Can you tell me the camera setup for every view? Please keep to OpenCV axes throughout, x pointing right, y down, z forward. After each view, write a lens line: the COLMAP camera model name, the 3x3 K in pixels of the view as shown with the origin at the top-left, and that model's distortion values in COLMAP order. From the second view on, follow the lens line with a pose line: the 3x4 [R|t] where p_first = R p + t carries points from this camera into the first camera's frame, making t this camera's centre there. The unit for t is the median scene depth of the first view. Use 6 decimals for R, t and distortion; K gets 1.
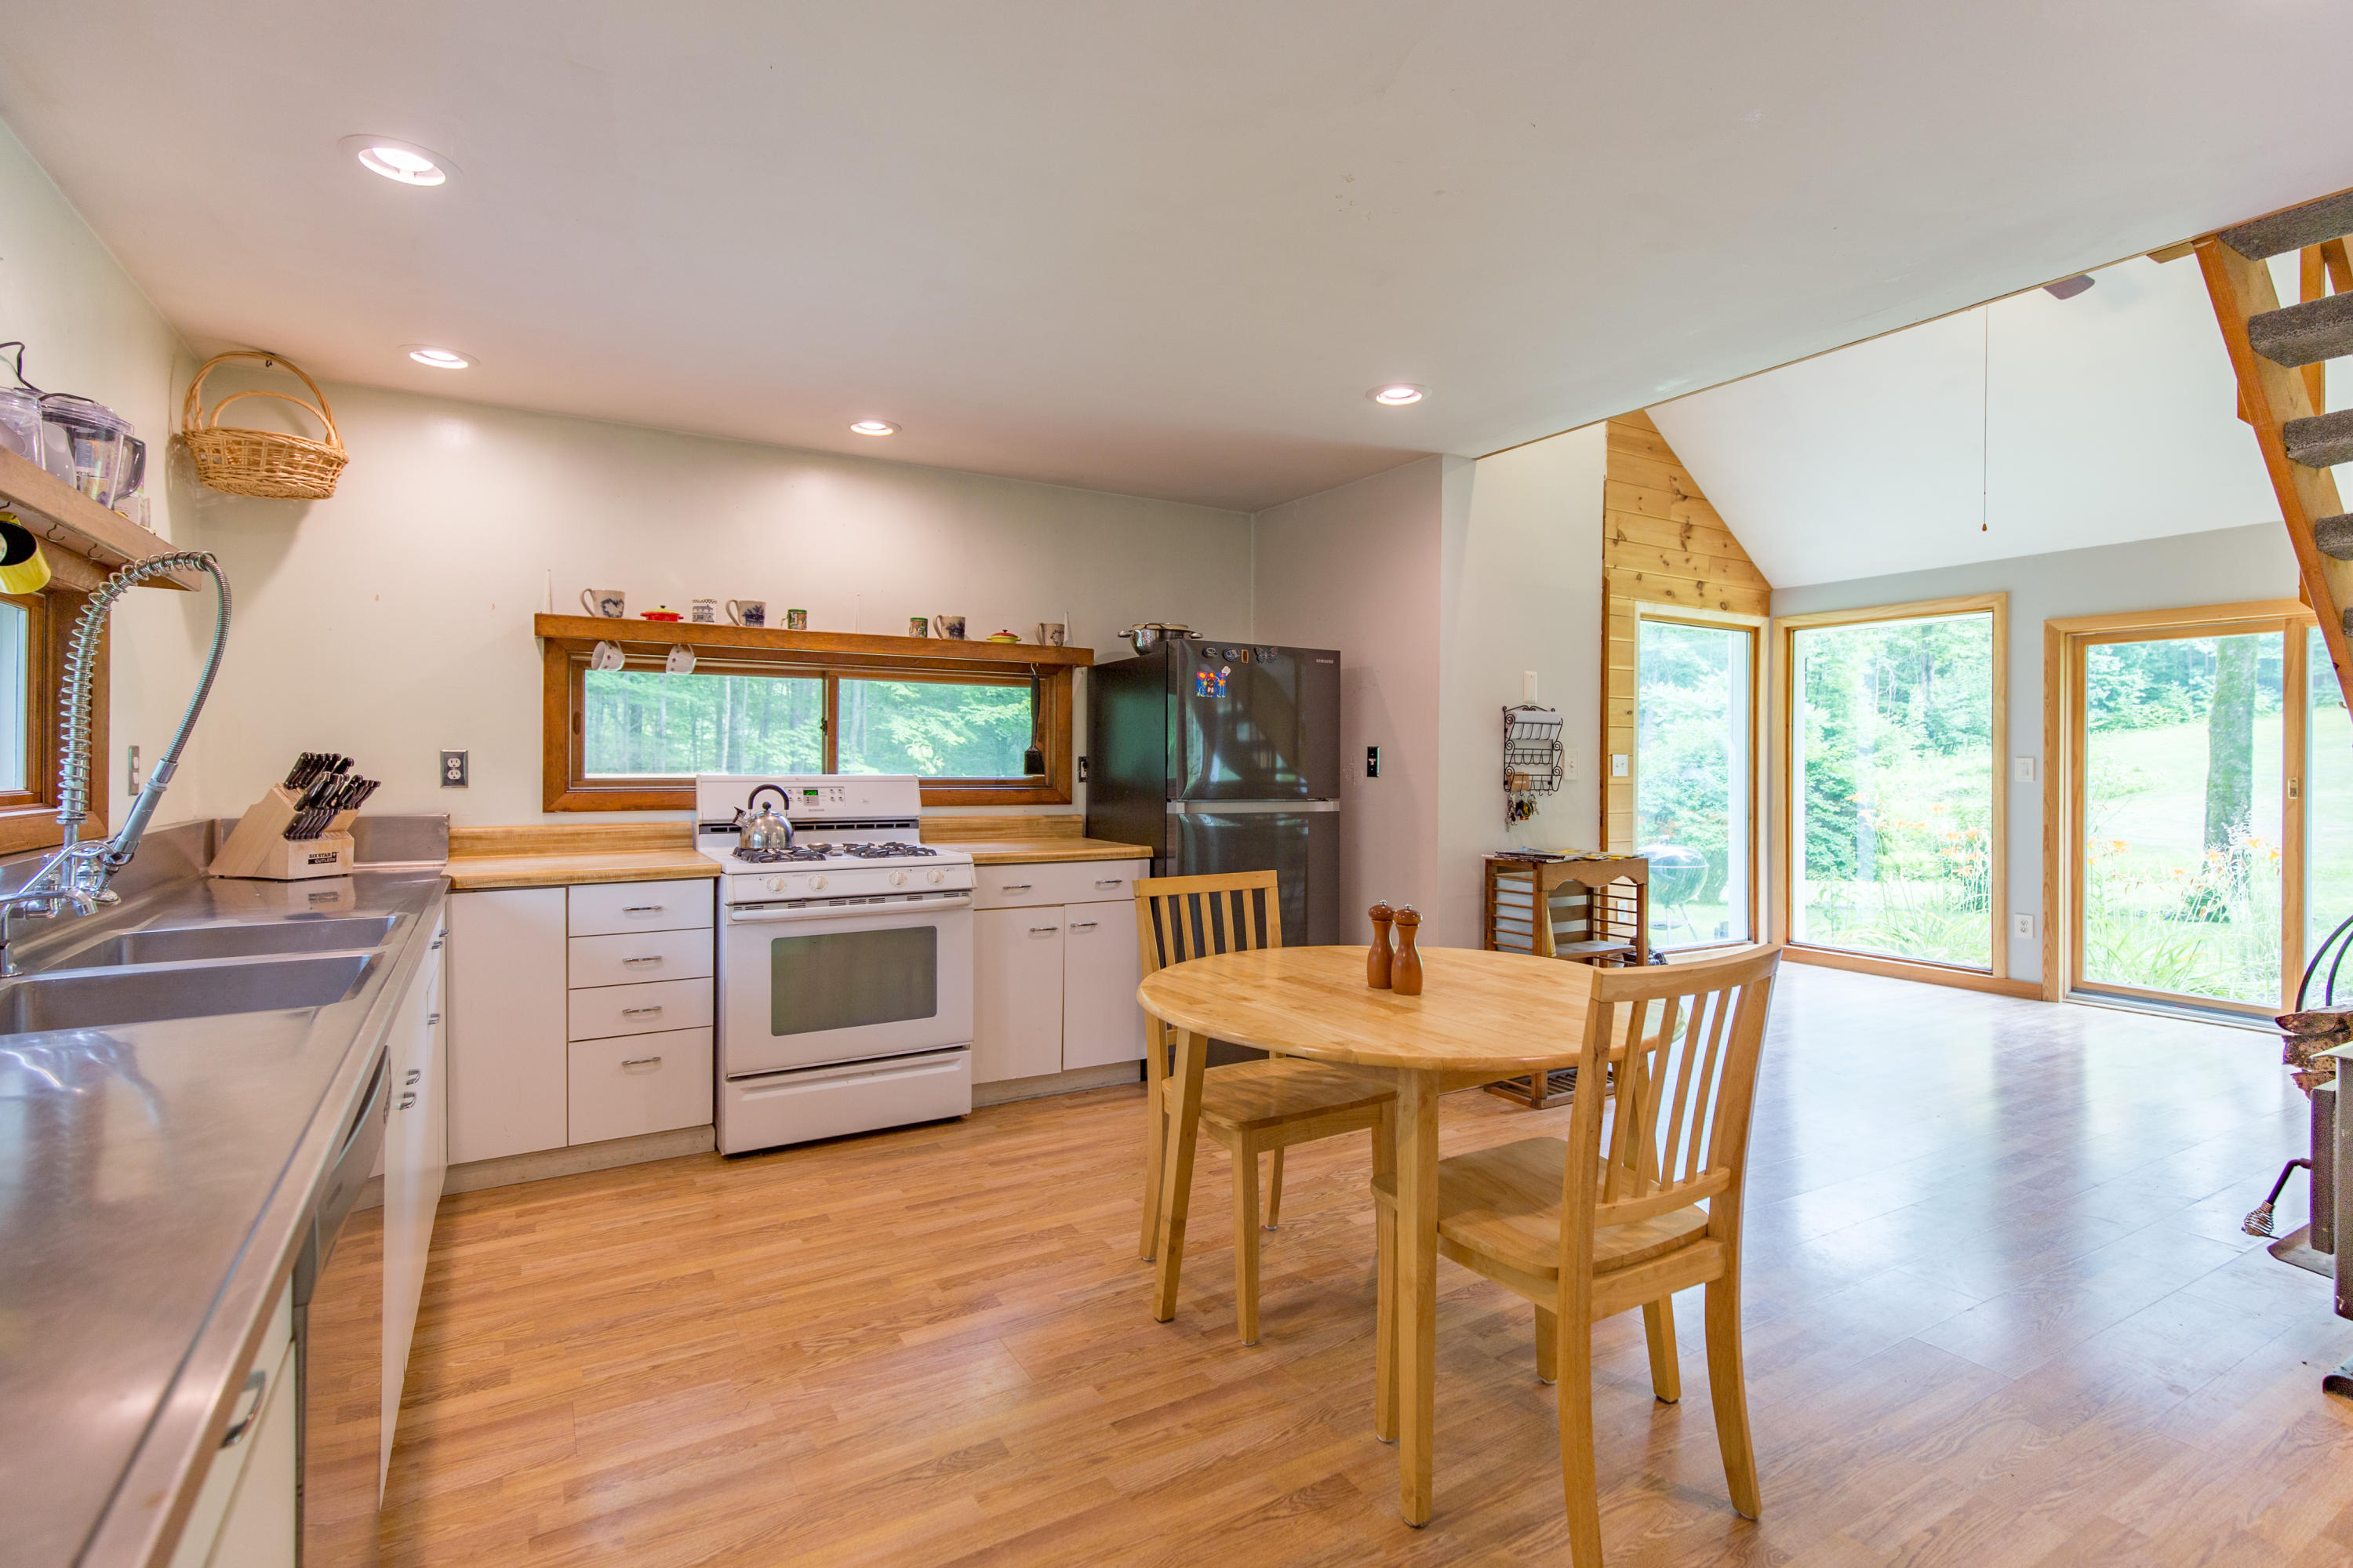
lens RADIAL K [[1071.6, 0, 1172.4], [0, 1071.6, 776.8], [0, 0, 1]] dist [0.002479, 0.000183]
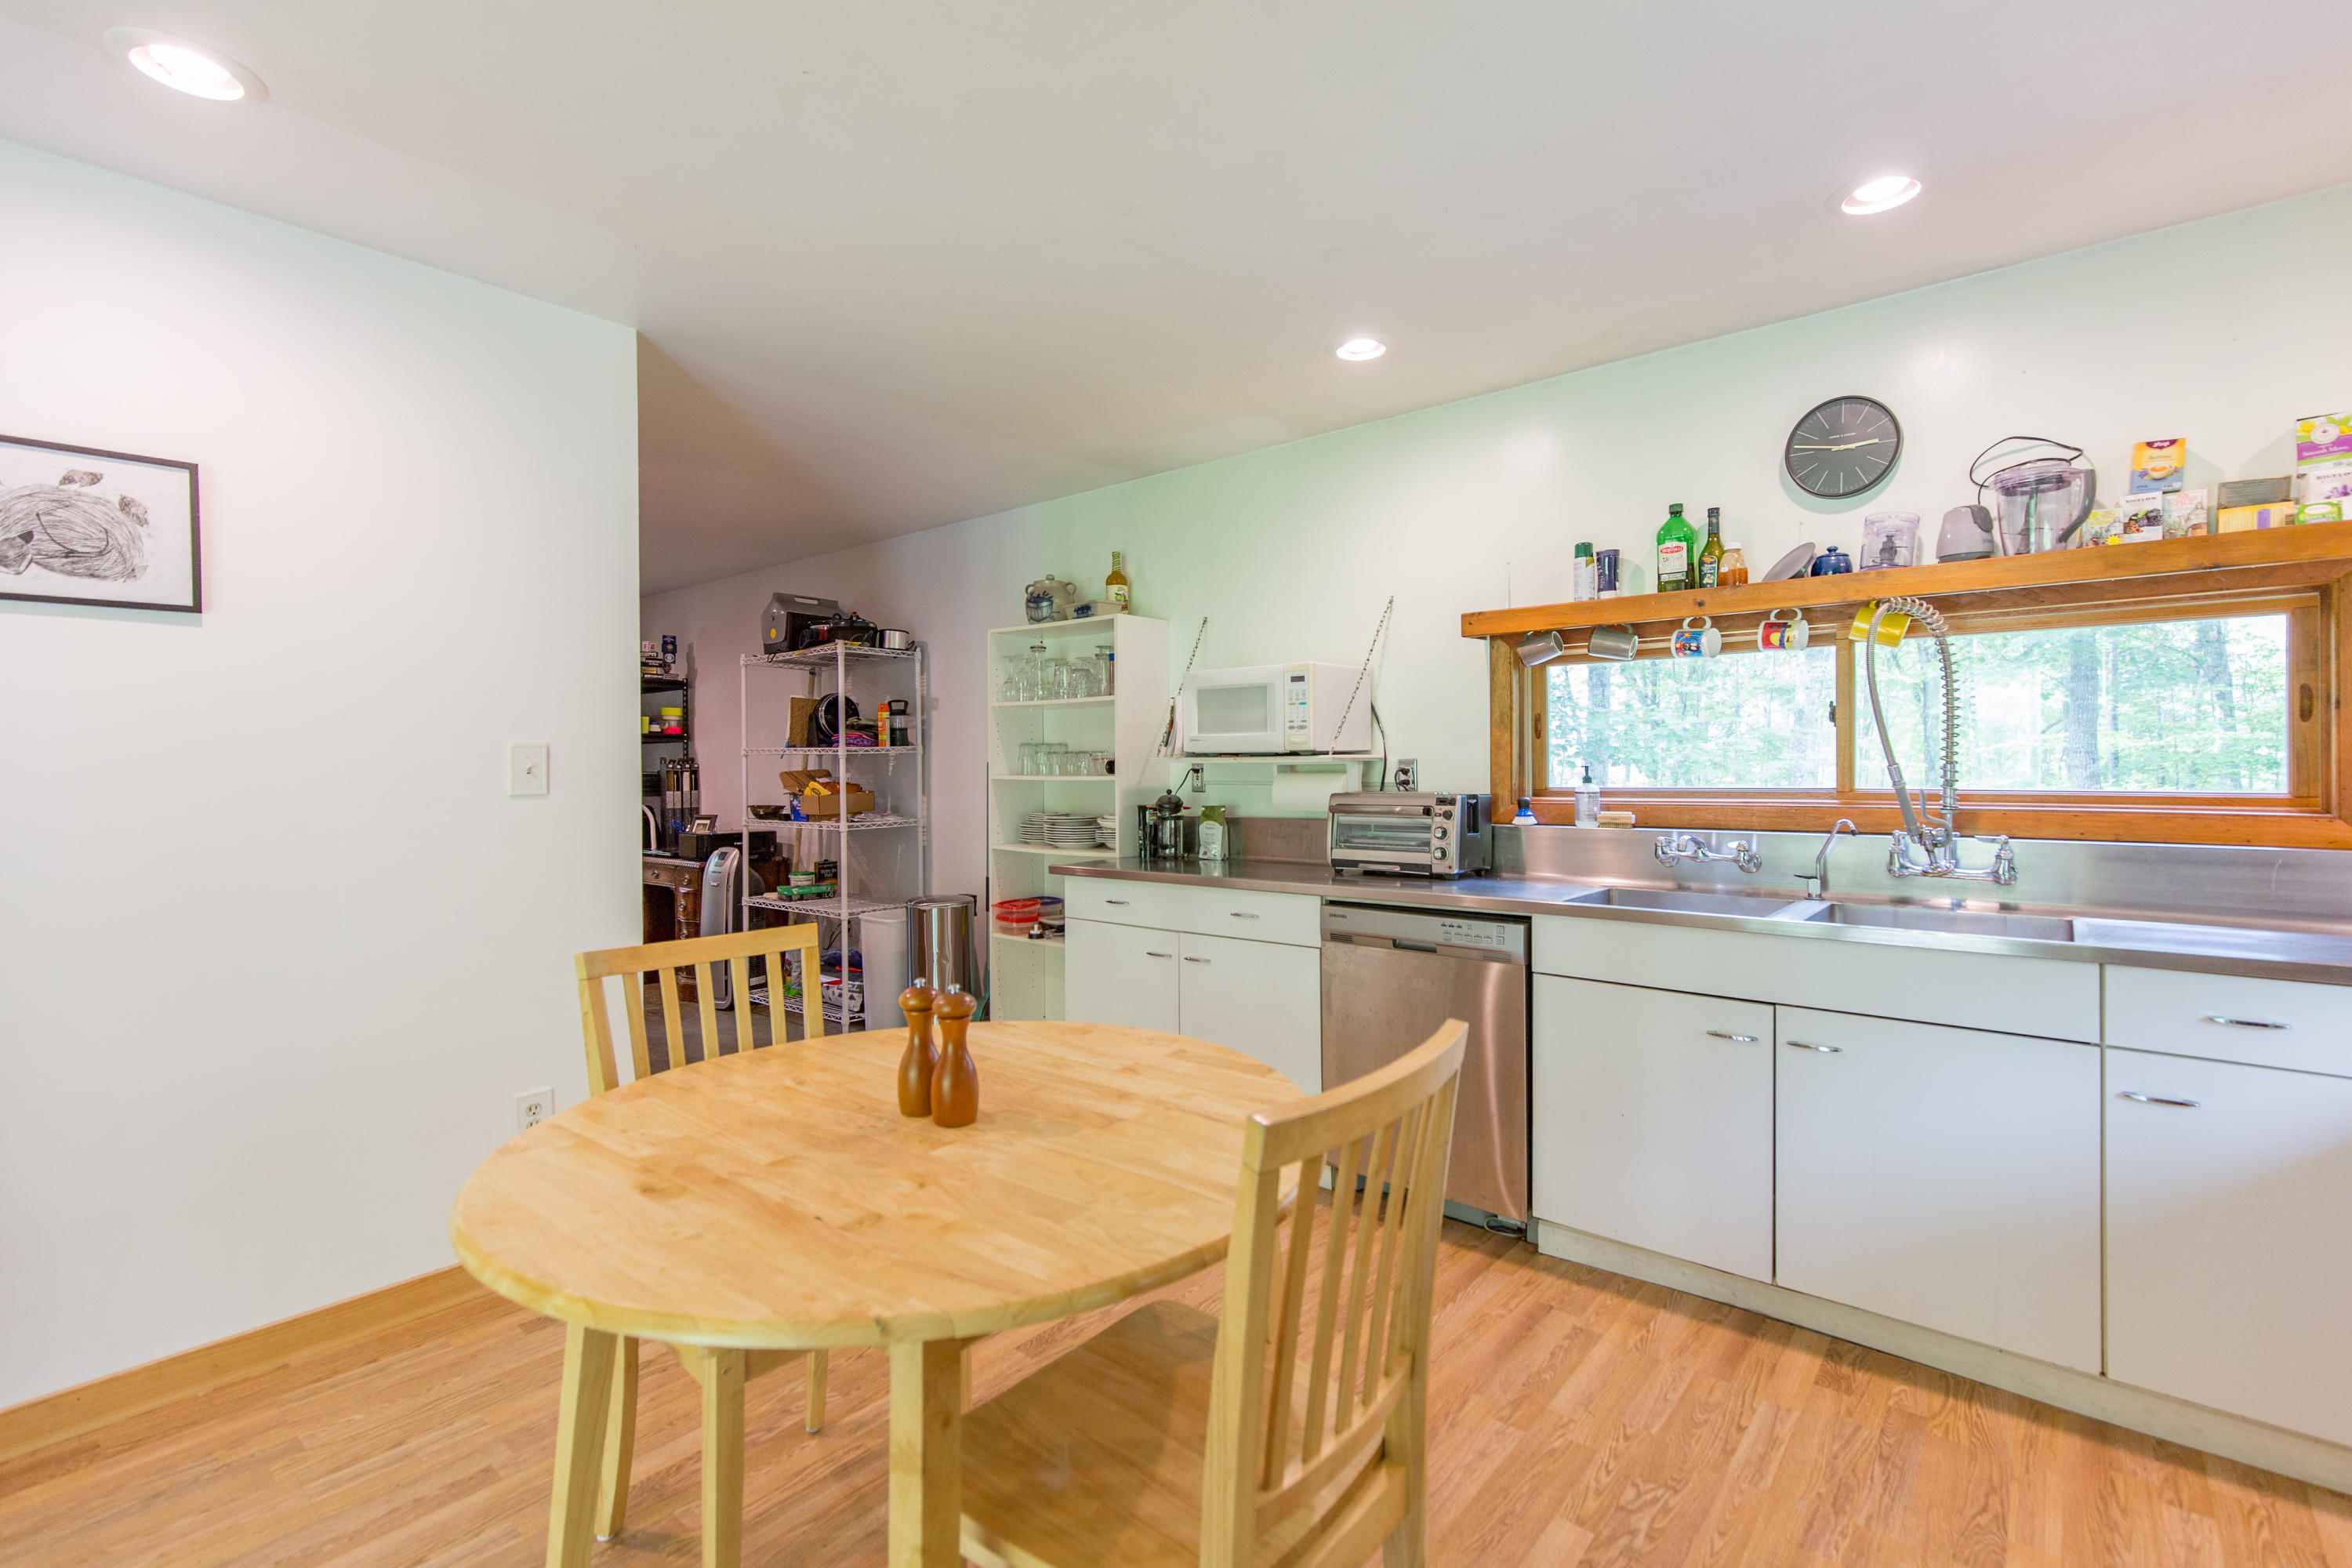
lens RADIAL K [[1071.1, 0, 1176.1], [0, 1071.1, 779.5], [0, 0, 1]] dist [0.002479, 0.000183]
pose [[-0.947108, 0.000640, -0.320914, 0.303604], [-0.001540, 0.999977, 0.006539, -0.029914], [0.320911, 0.006687, -0.947086, 1.780875]]
